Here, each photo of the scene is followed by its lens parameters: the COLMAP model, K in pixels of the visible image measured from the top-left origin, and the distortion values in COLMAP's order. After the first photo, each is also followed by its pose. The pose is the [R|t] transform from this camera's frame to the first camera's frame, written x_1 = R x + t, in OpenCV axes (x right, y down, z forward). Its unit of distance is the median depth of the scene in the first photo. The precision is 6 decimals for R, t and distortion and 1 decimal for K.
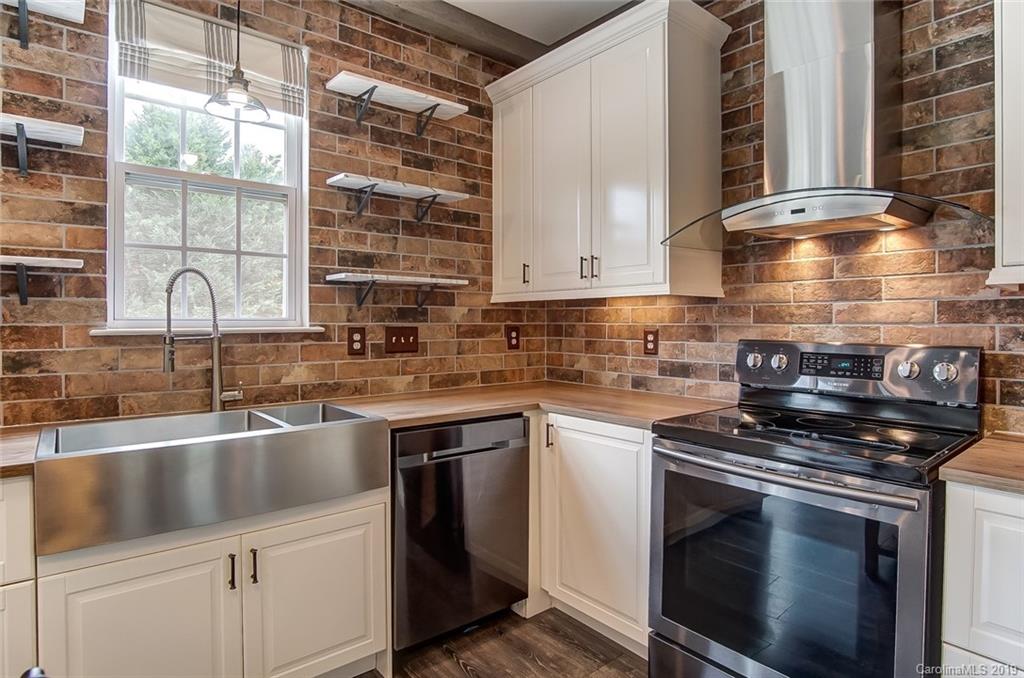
lens RADIAL K [[559.5, 0, 516.2], [0, 559.5, 324.1], [0, 0, 1]] dist [-0.029130, 0.006619]
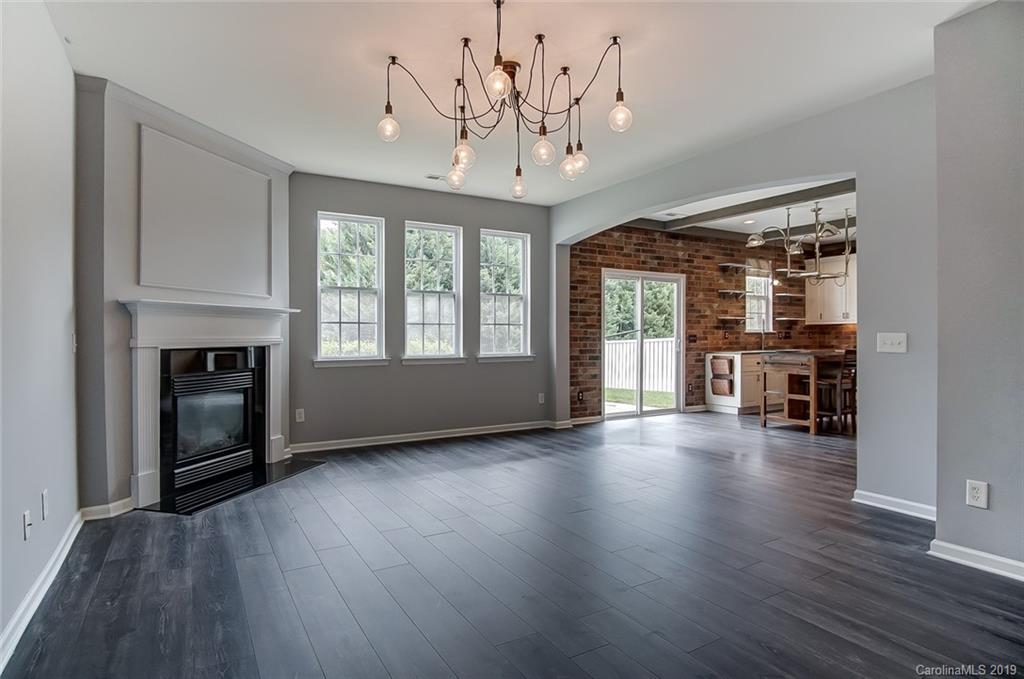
lens RADIAL K [[554.4, 0, 517.2], [0, 554.4, 337.4], [0, 0, 1]] dist [-0.029929, 0.001098]
pose [[0.988497, -0.002844, -0.151211, -1.467368], [0.002826, 0.999996, -0.000334, 0.040499], [0.151211, -0.000098, 0.988502, -2.943817]]
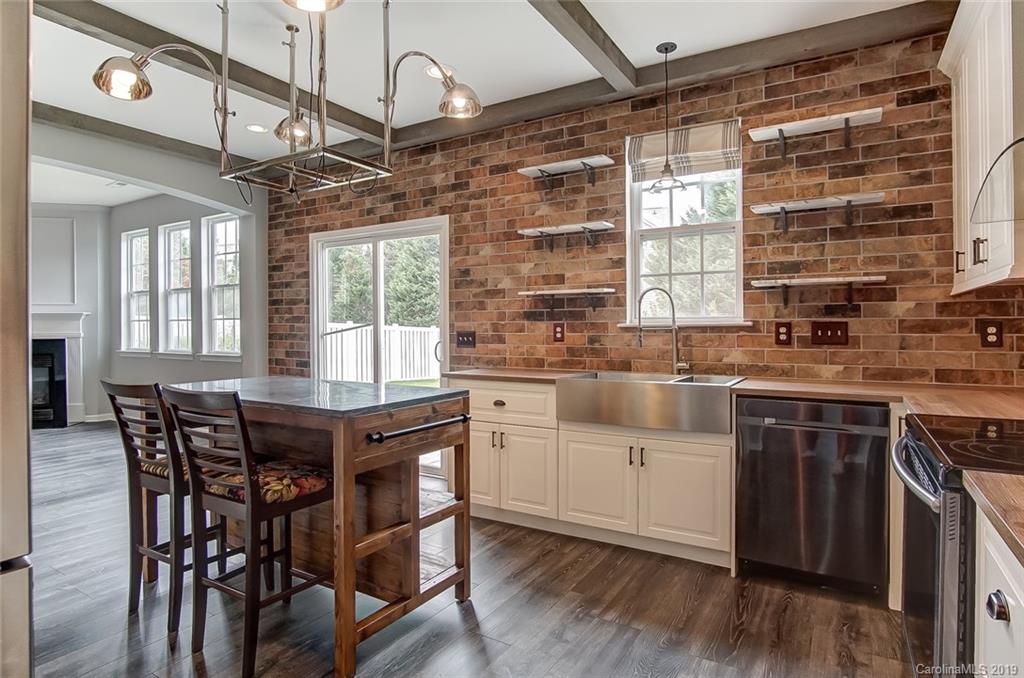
lens RADIAL K [[559.5, 0, 516.8], [0, 559.5, 331.9], [0, 0, 1]] dist [-0.029130, 0.006619]
pose [[0.329439, 0.003968, -0.944168, 0.677641], [-0.000296, 0.999992, 0.004100, 0.021690], [0.944177, -0.001071, 0.329438, 0.028833]]
